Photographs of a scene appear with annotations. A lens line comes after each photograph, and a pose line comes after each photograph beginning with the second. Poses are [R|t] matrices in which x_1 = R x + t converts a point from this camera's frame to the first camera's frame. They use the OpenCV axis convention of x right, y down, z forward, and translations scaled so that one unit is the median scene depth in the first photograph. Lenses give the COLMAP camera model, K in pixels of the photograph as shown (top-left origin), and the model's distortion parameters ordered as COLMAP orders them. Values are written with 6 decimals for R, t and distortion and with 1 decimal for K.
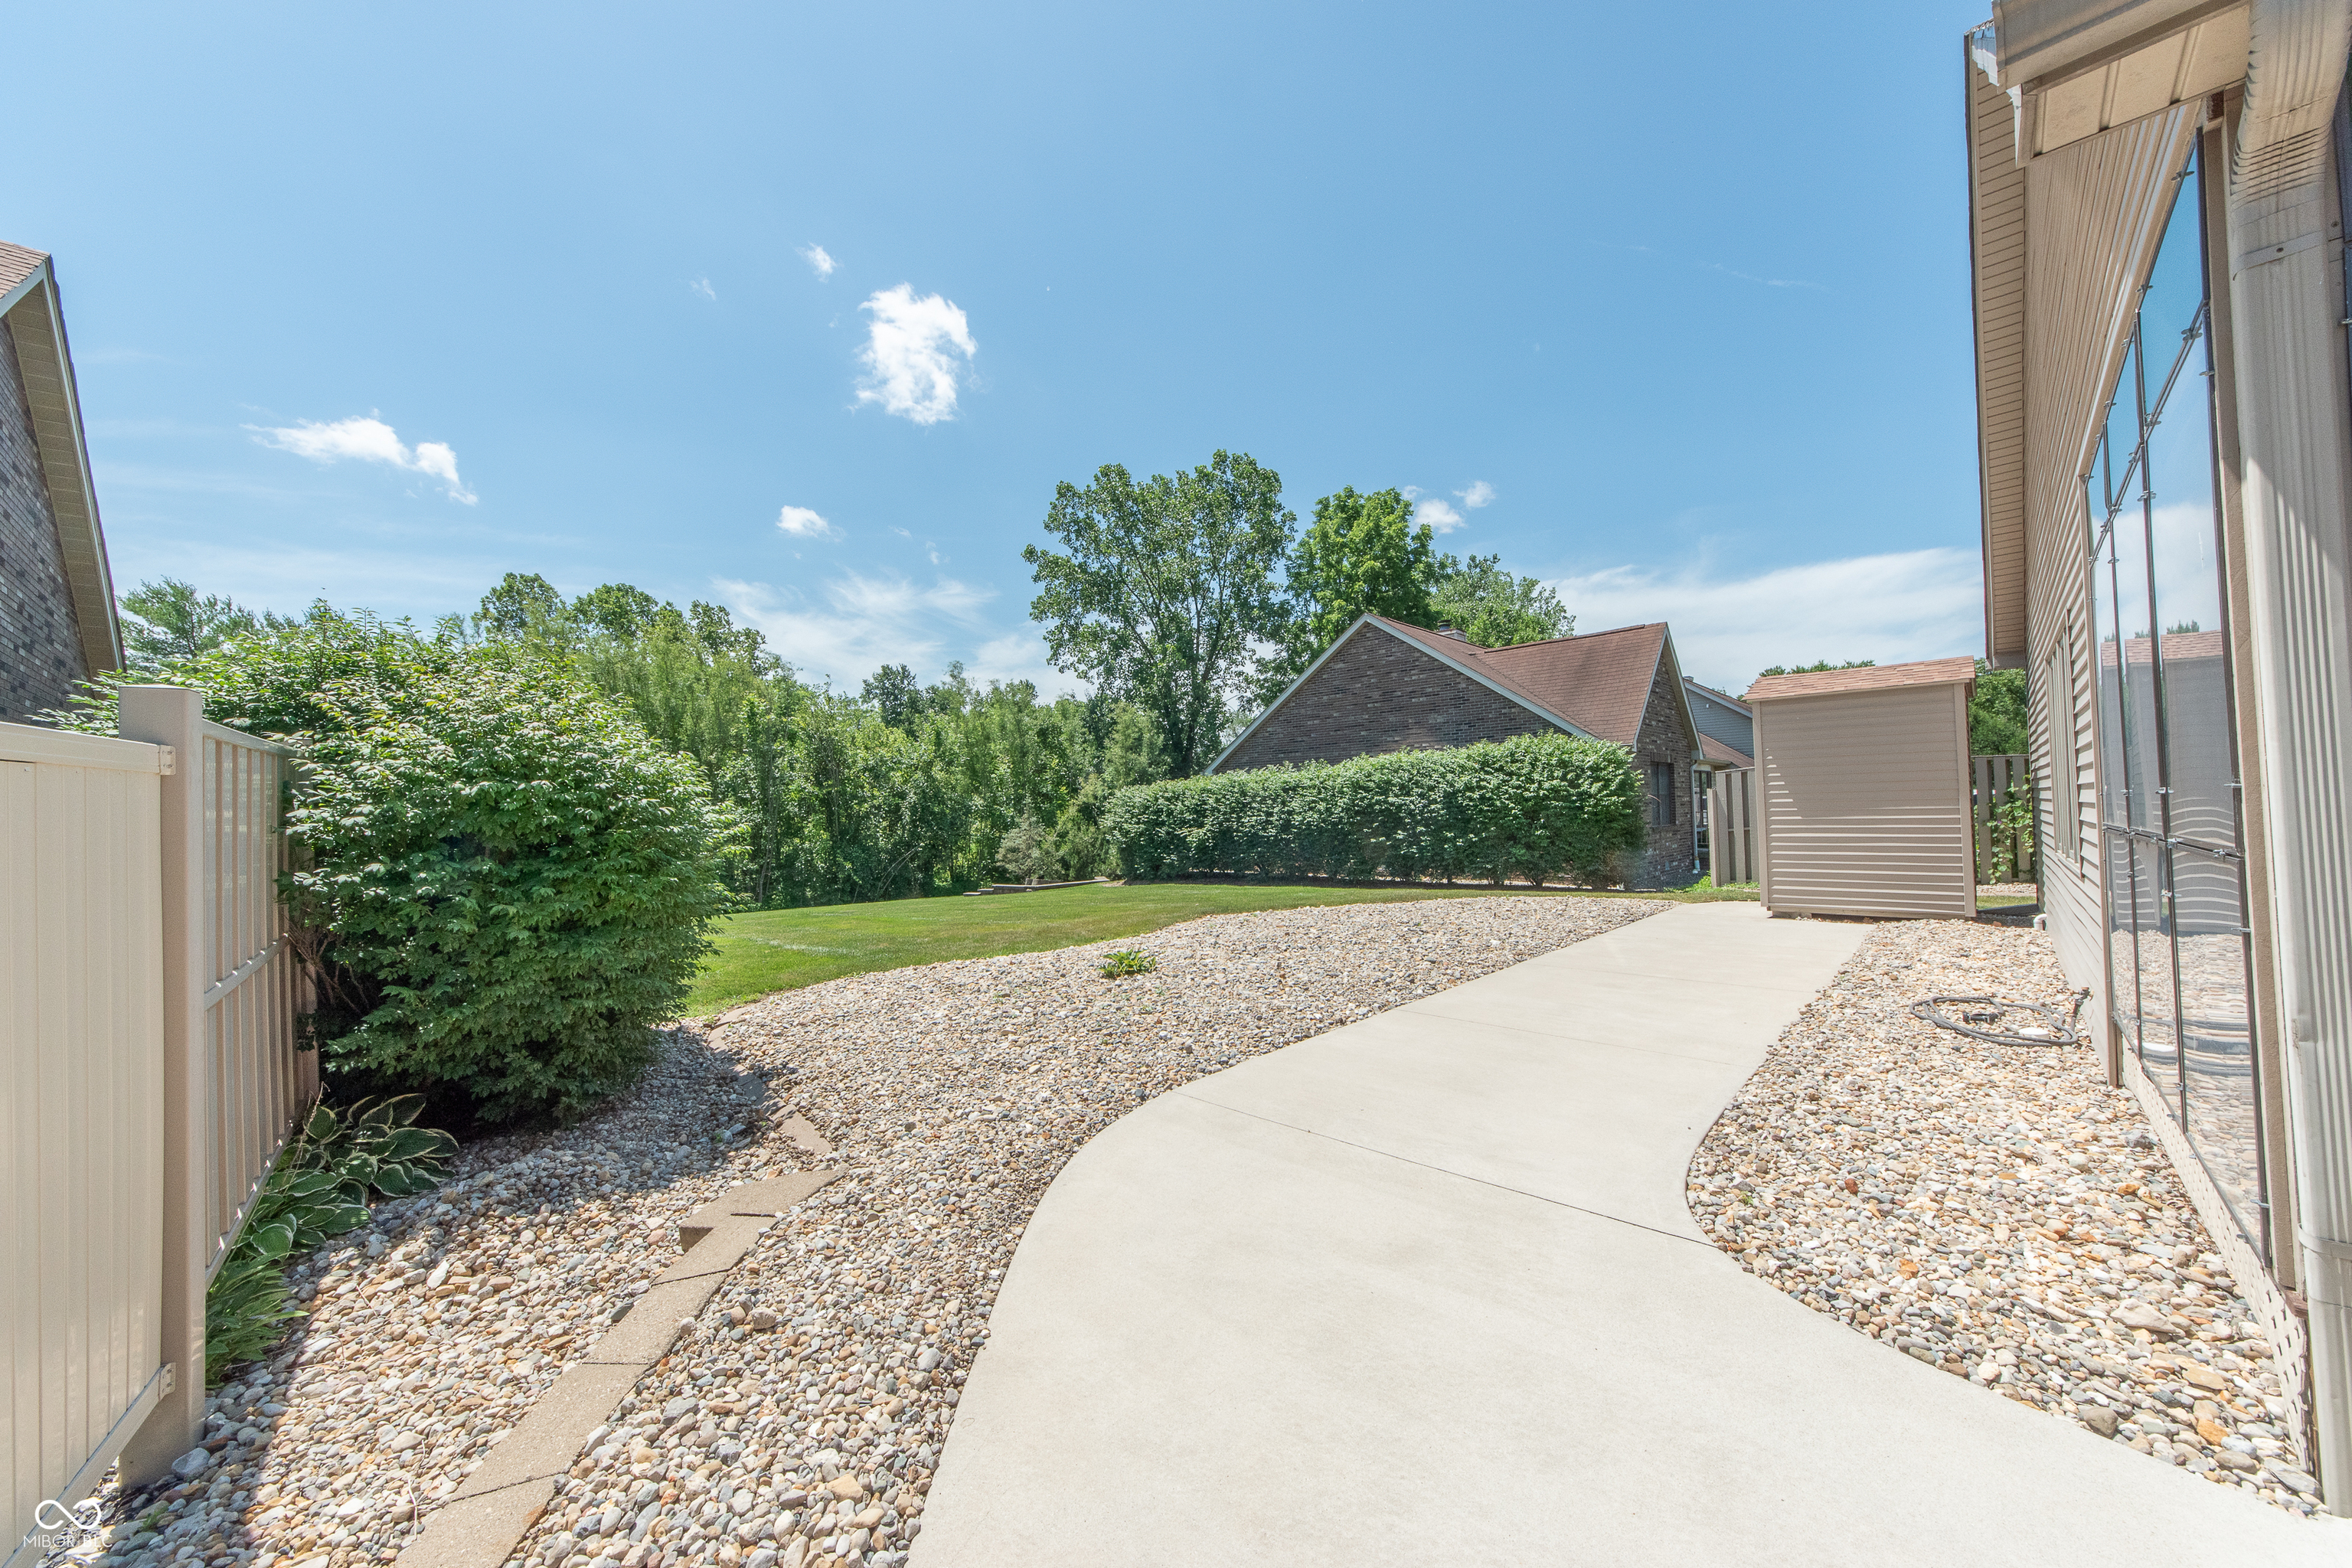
lens RADIAL K [[844.7, 0, 1177.9], [0, 844.7, 790.9], [0, 0, 1]] dist [-0.001496, -0.000019]
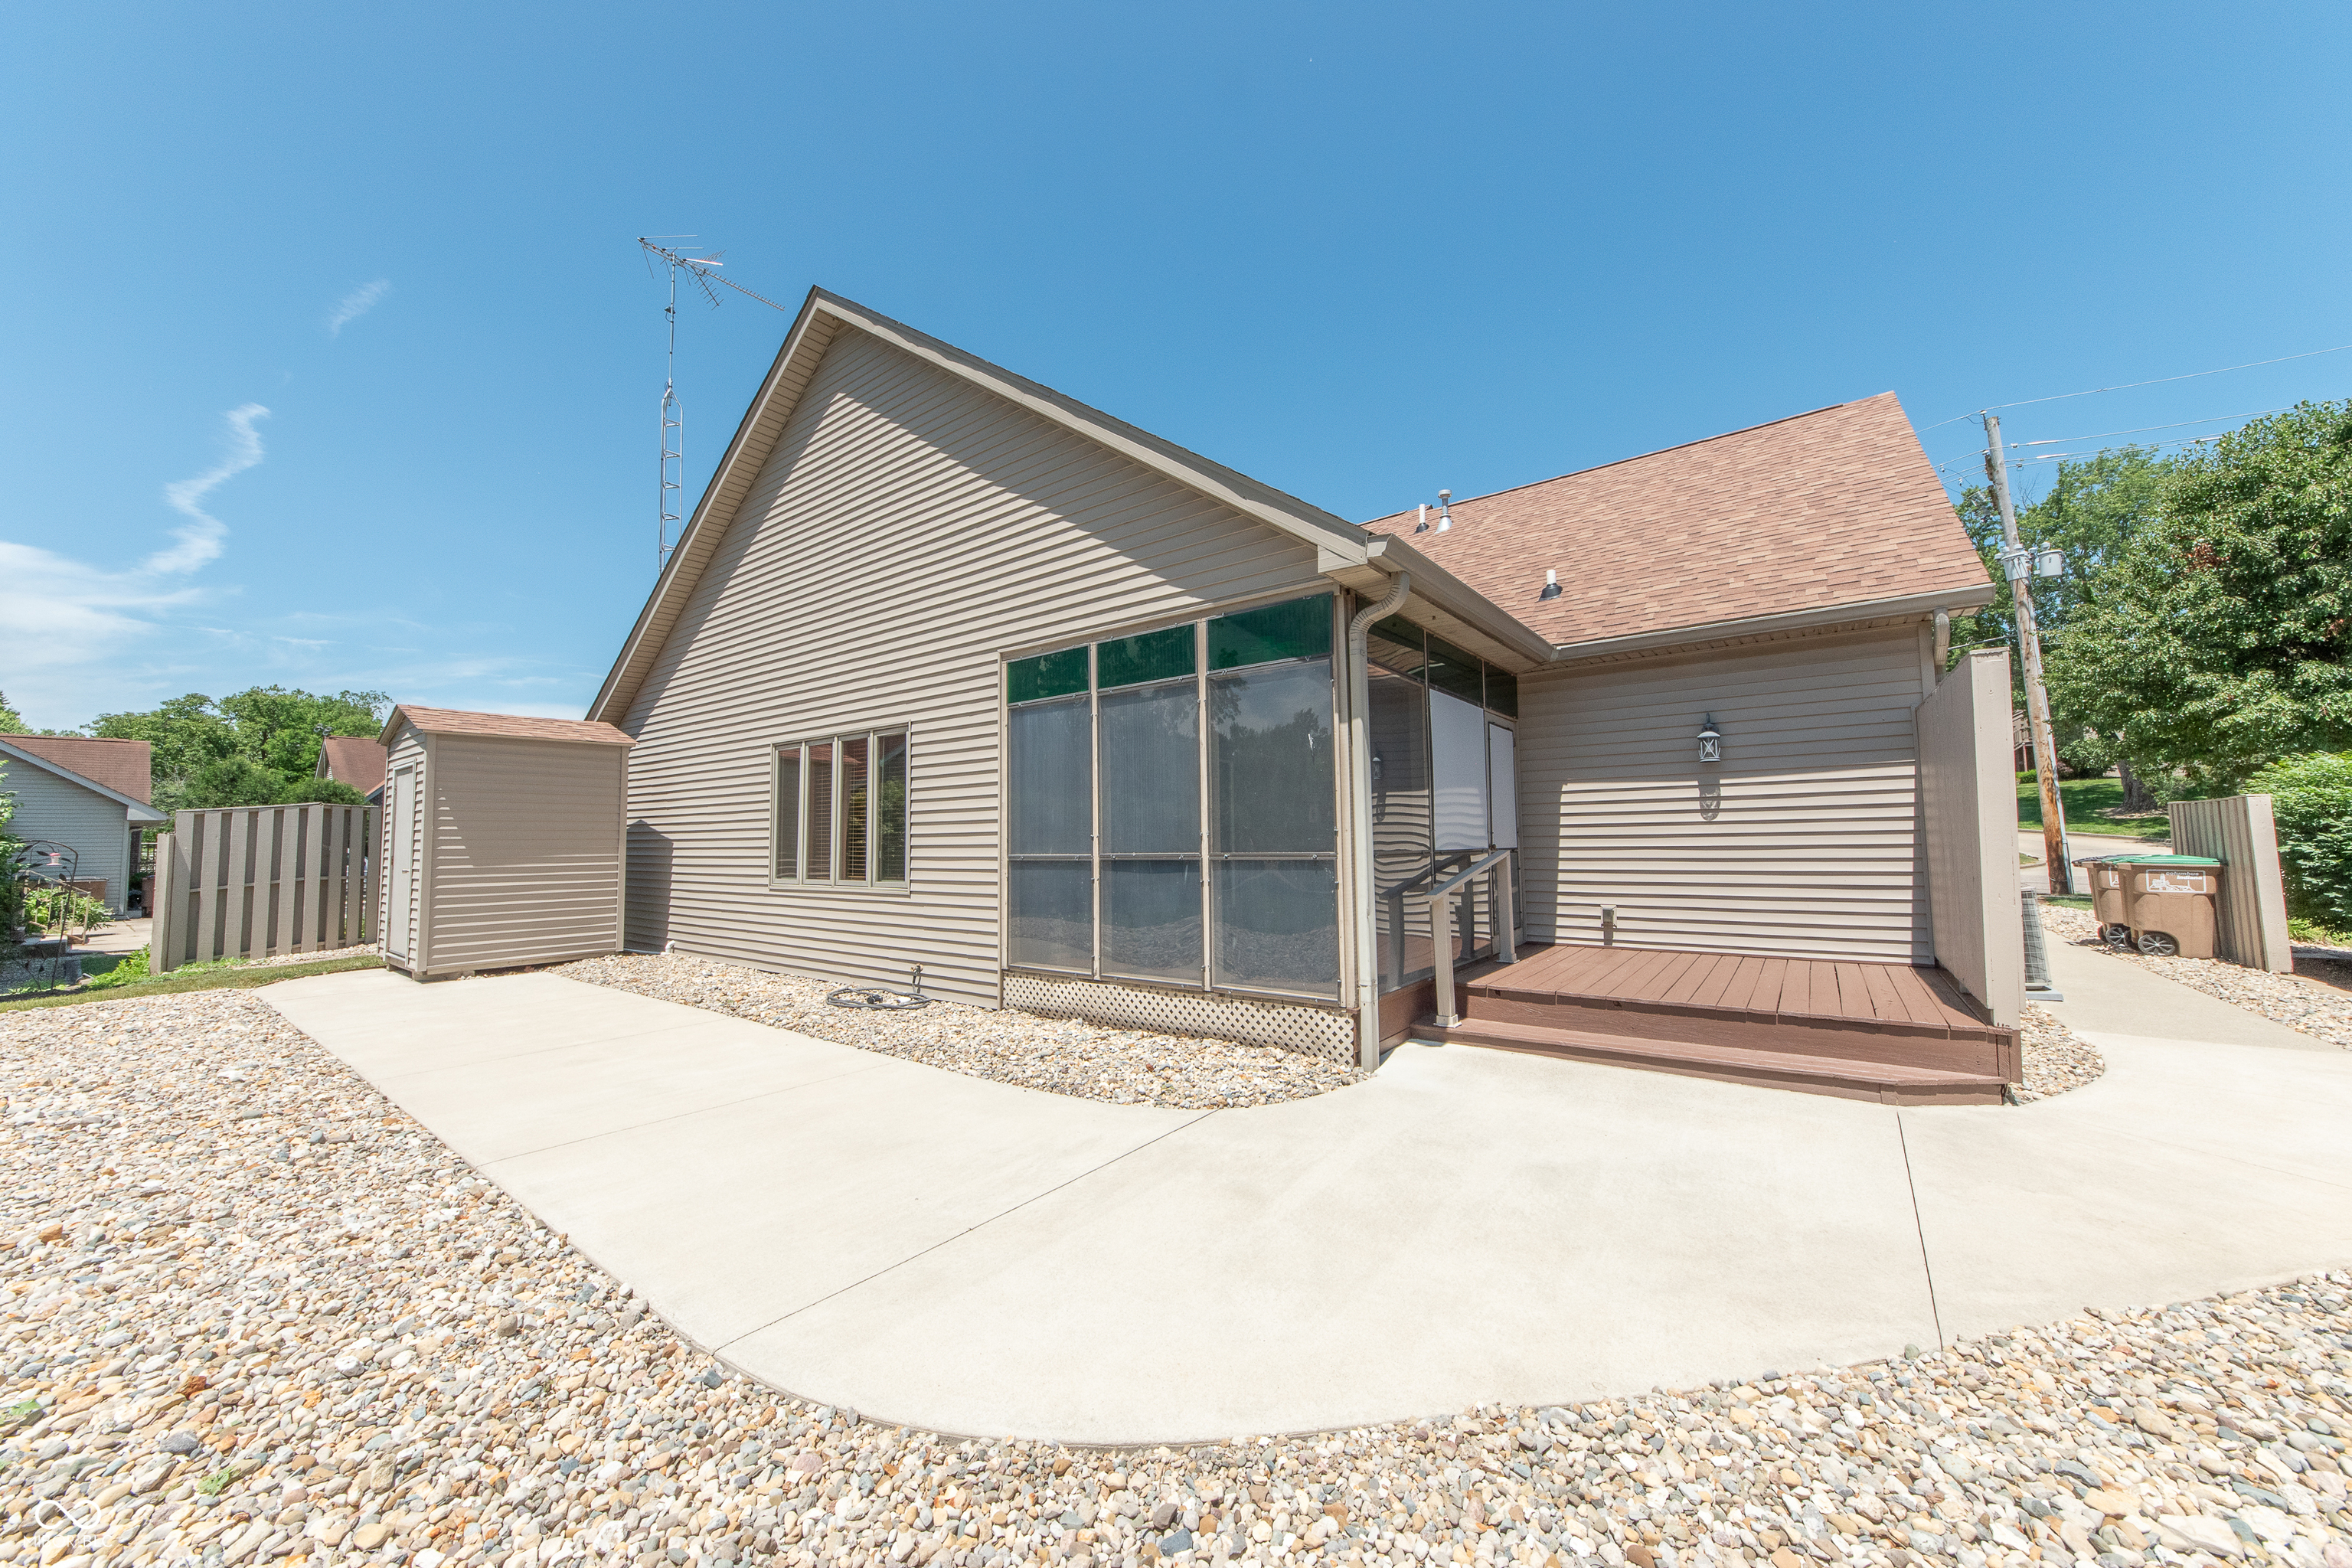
lens RADIAL K [[844.7, 0, 1177.3], [0, 844.7, 783.8], [0, 0, 1]] dist [-0.001496, -0.000019]
pose [[-0.122498, 0.091414, 0.988250, -0.616889], [-0.009422, 0.995597, -0.093262, 0.046588], [-0.992424, -0.020735, -0.121097, 0.797152]]
